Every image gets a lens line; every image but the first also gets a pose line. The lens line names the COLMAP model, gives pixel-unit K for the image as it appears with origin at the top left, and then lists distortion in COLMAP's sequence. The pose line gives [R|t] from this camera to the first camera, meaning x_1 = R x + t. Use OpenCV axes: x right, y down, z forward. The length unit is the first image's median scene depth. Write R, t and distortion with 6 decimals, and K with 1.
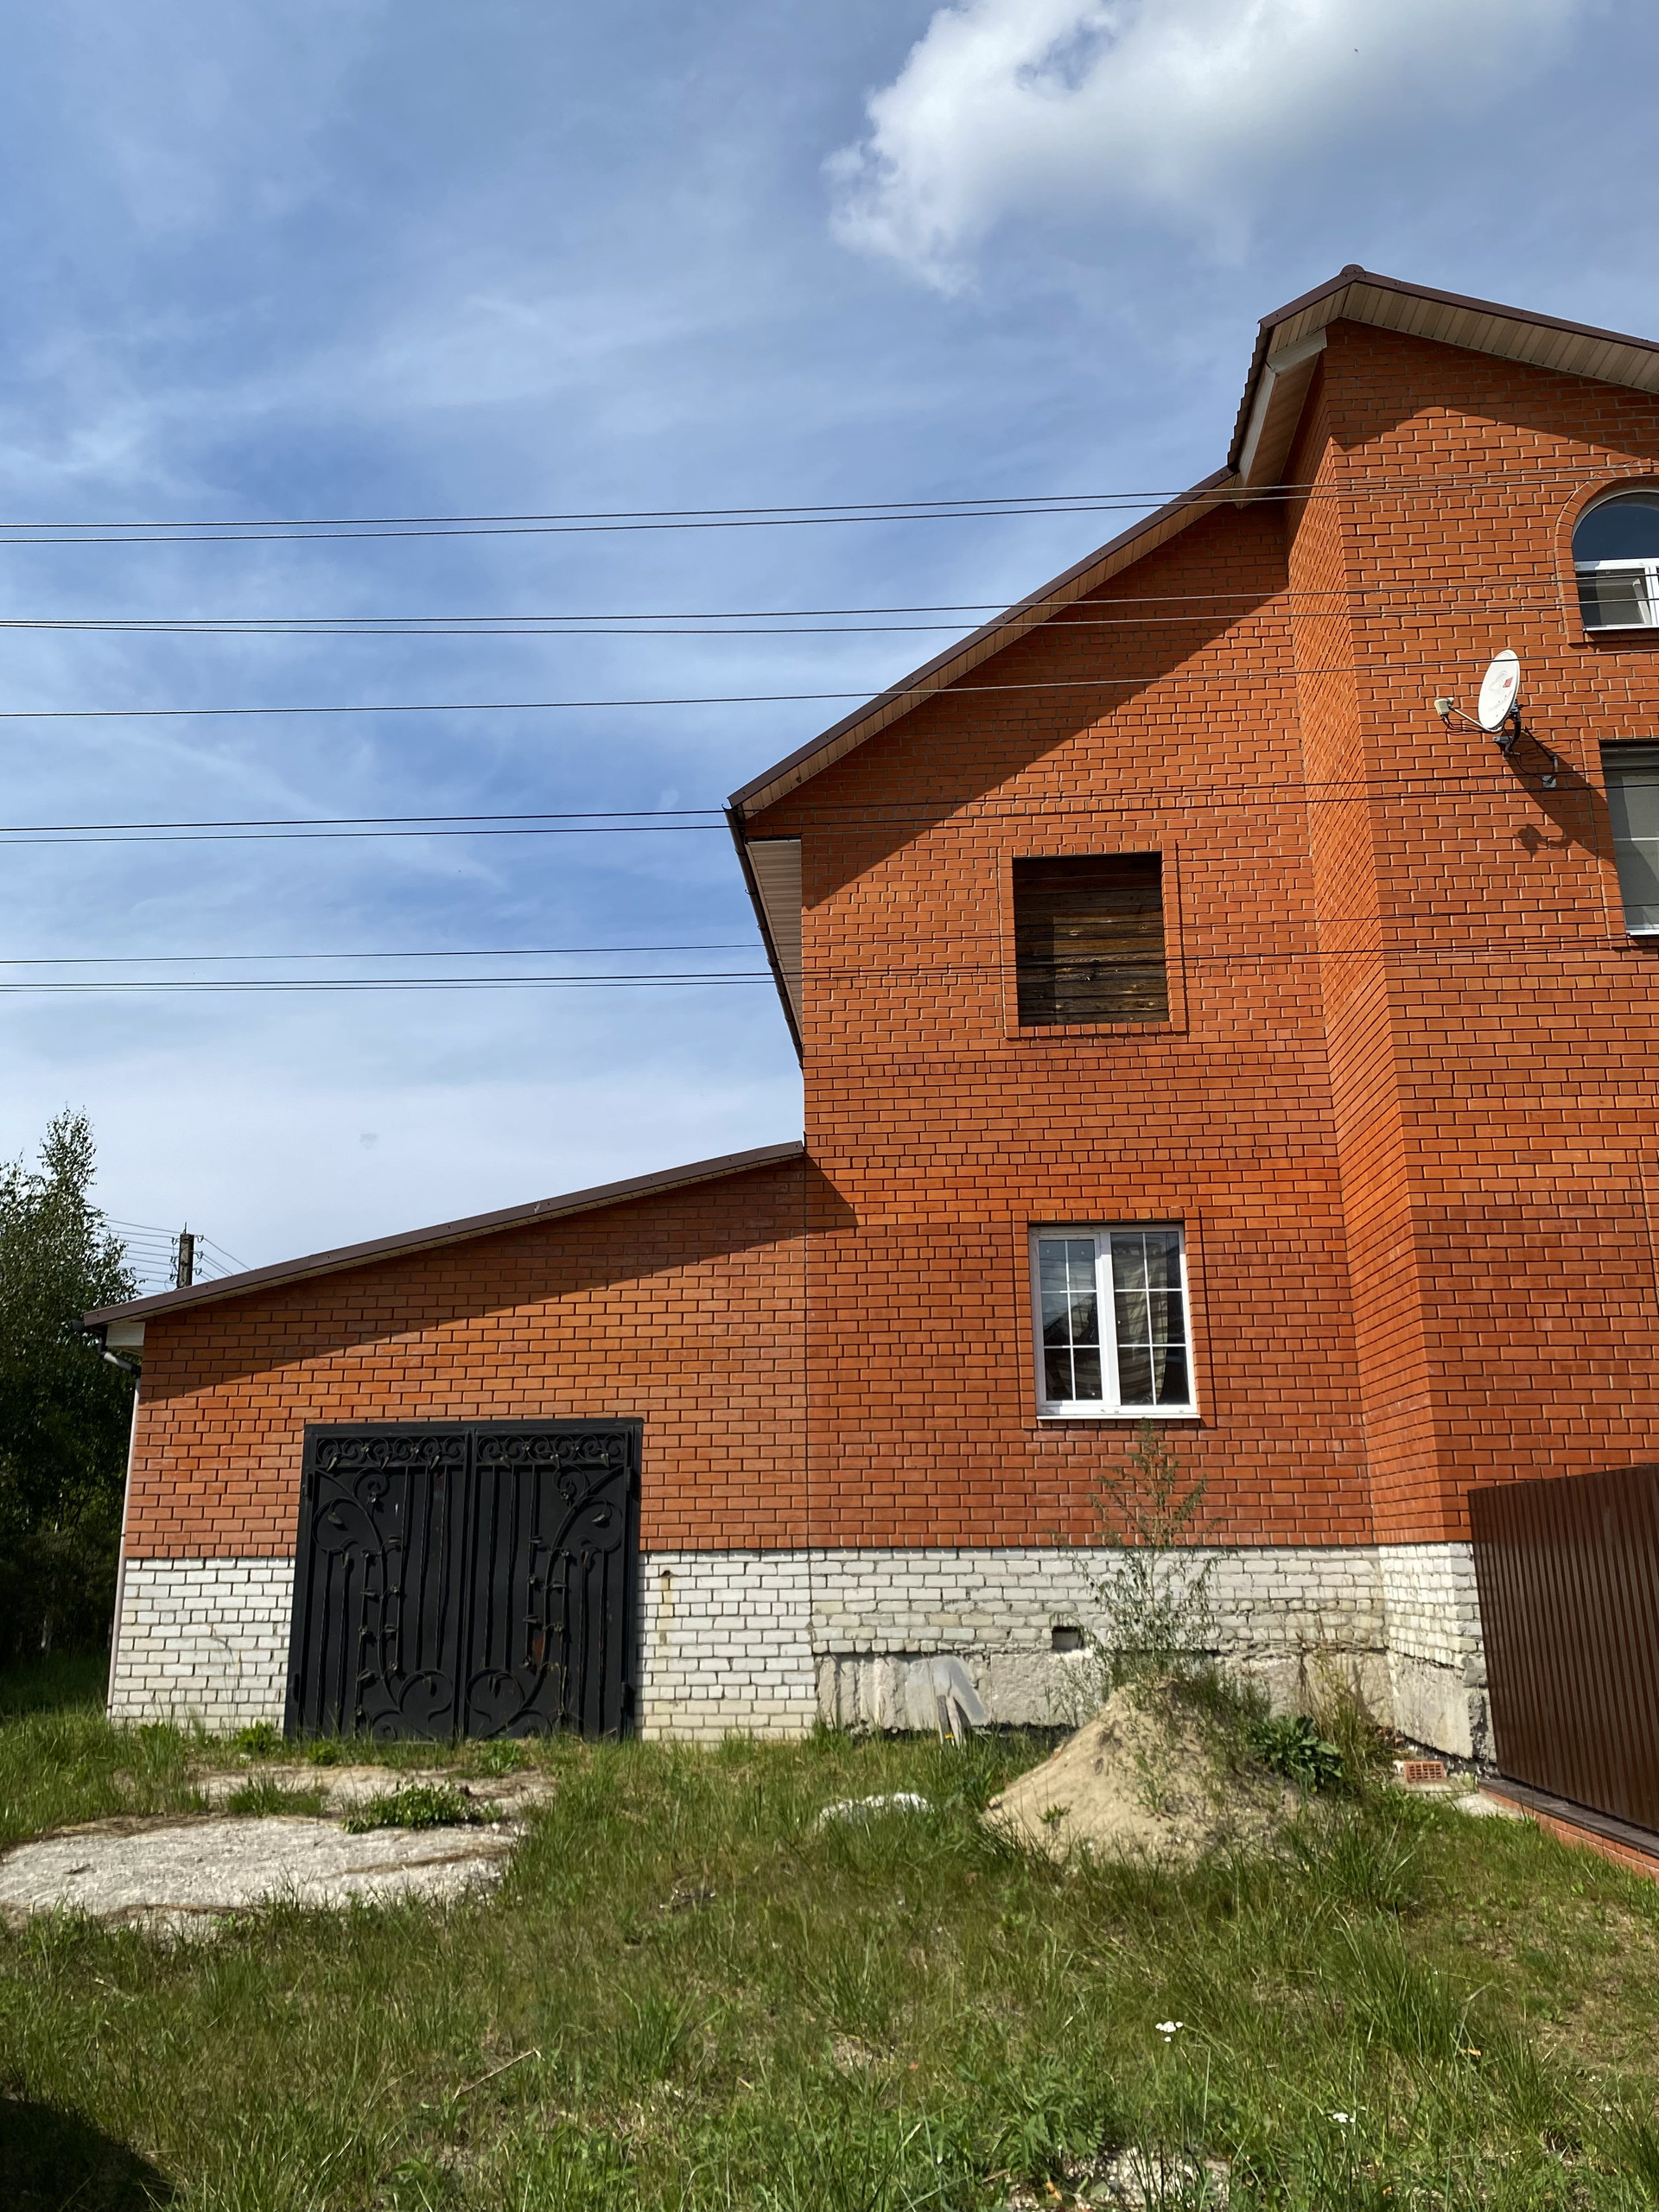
lens RADIAL K [[1718.3, 0, 830.5], [0, 1718.3, 1096.8], [0, 0, 1]] dist [0.046448, 0.002976]
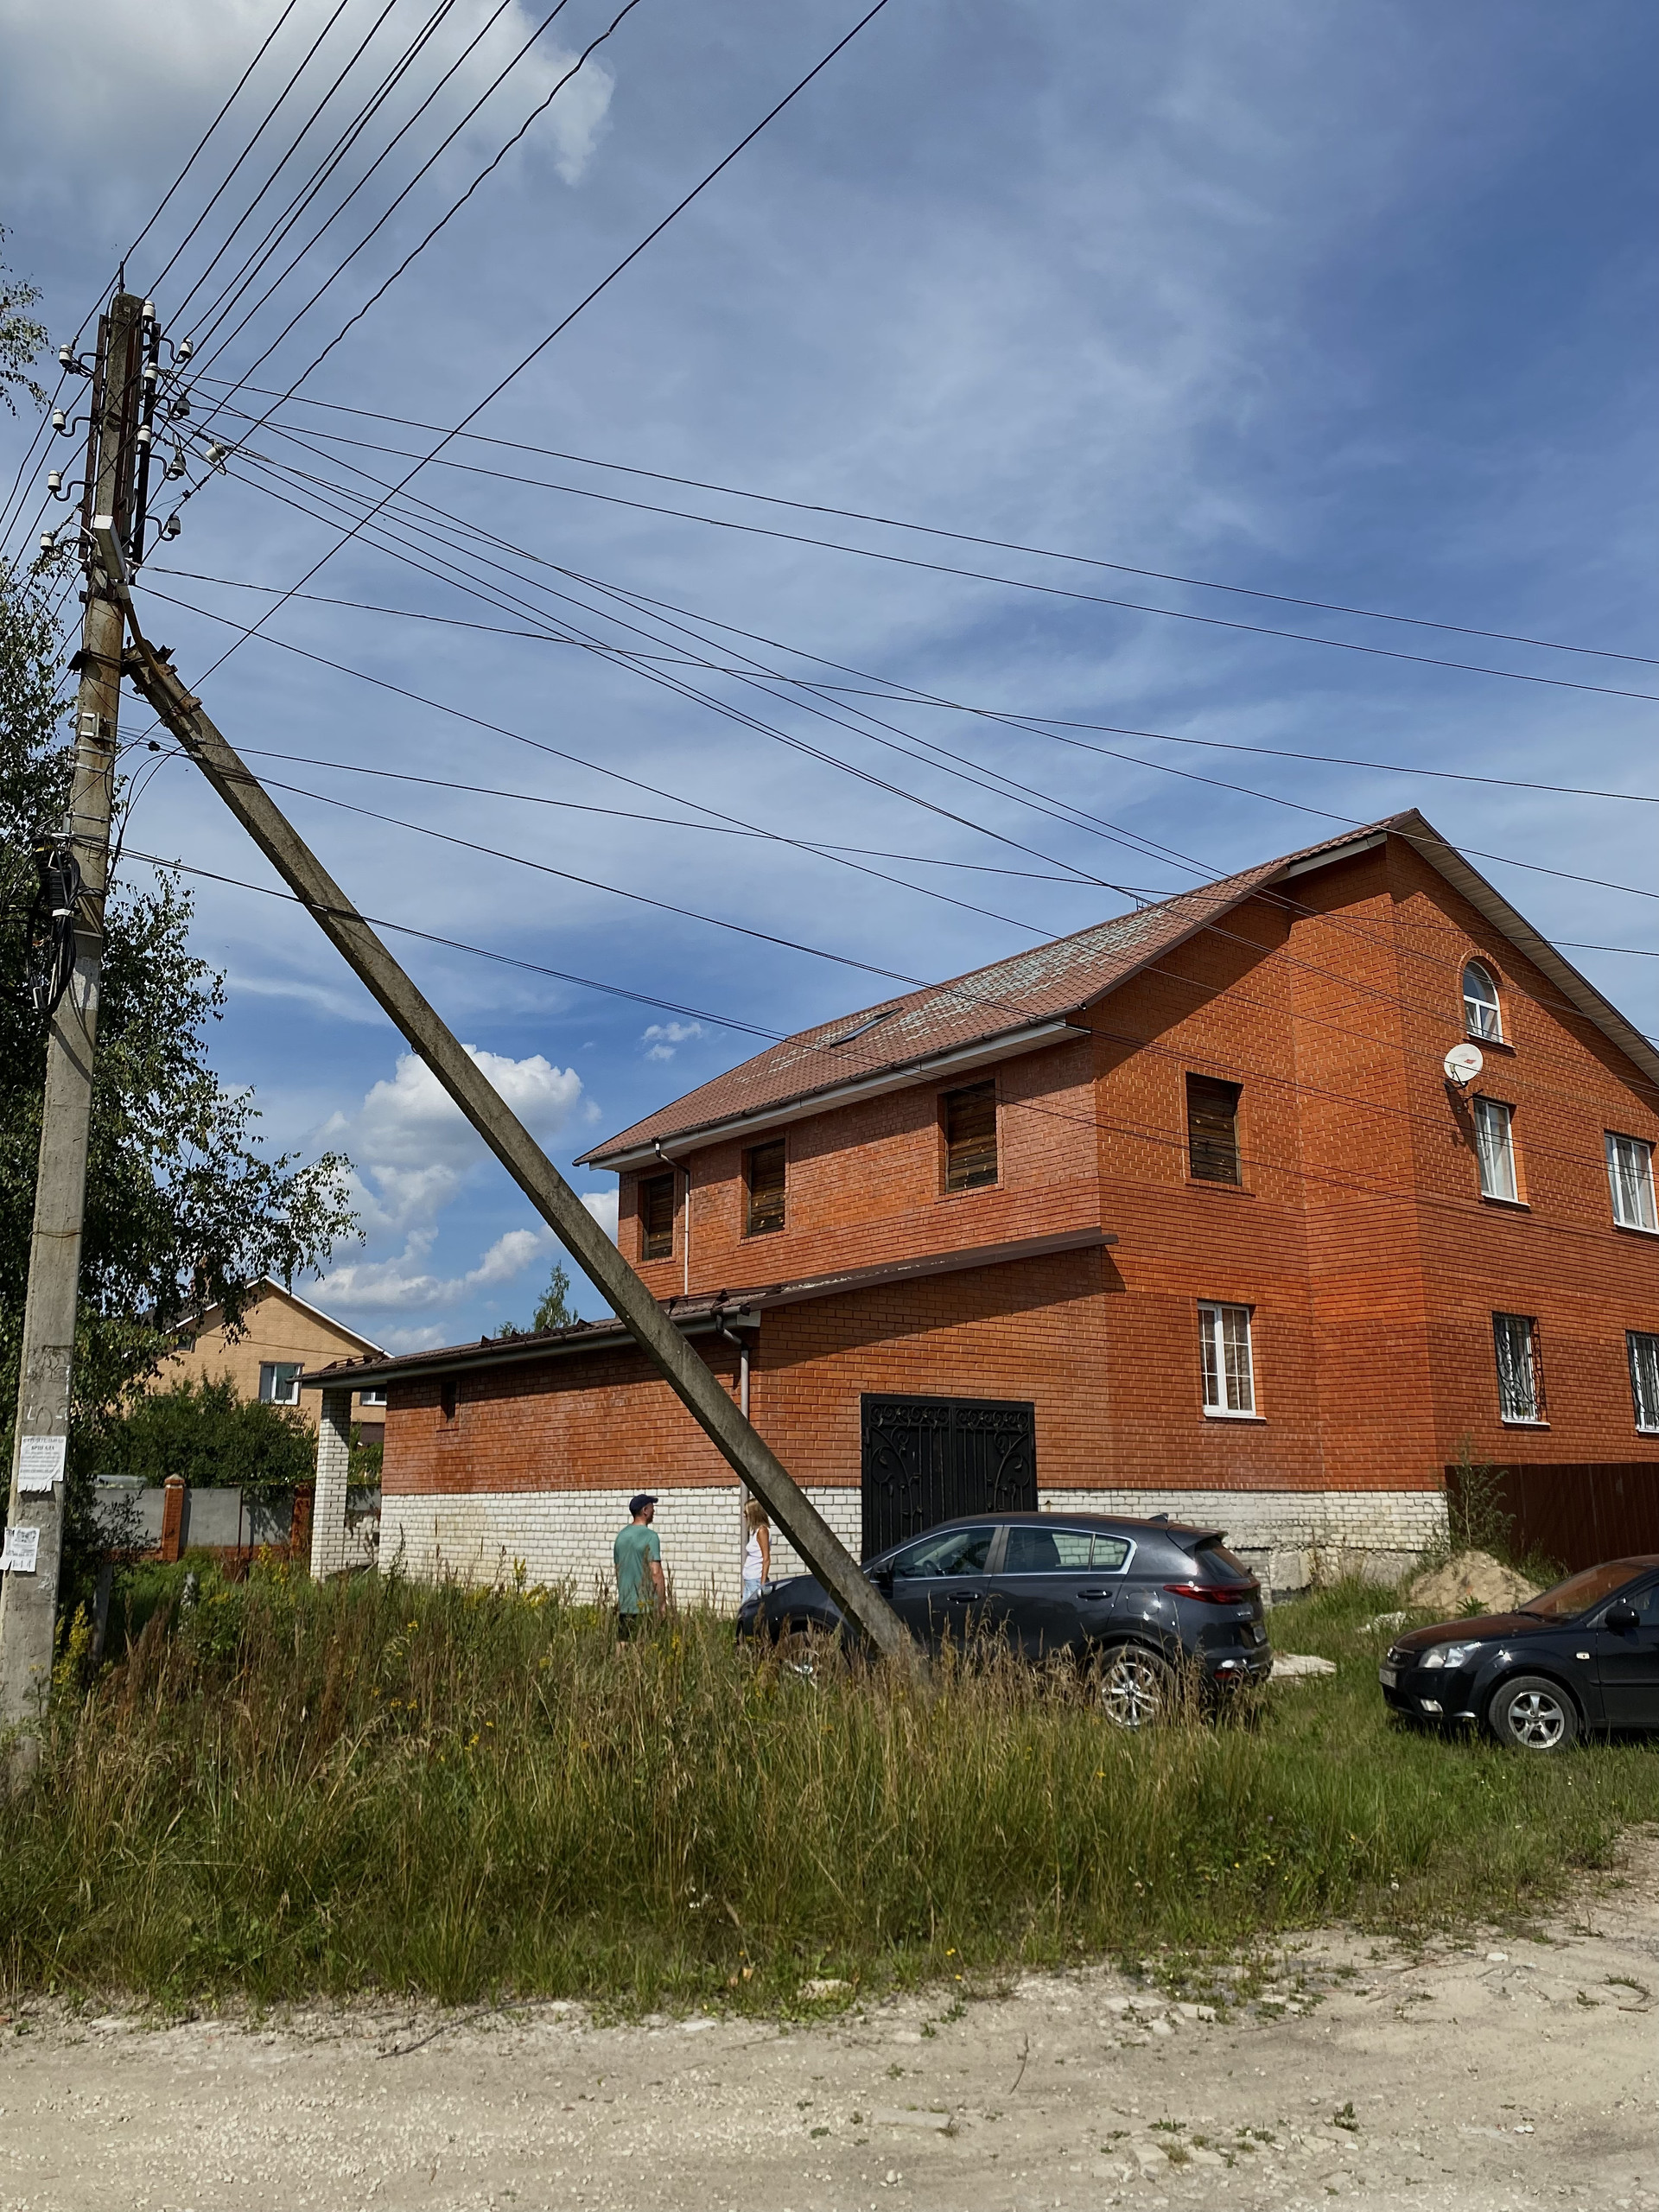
lens RADIAL K [[1718.3, 0, 824.4], [0, 1718.3, 1105.8], [0, 0, 1]] dist [0.046448, 0.002976]
pose [[0.731084, 0.161965, 0.662785, -1.297087], [-0.186249, 0.981896, -0.034505, 0.014509], [-0.656375, -0.098217, 0.748014, -0.000131]]
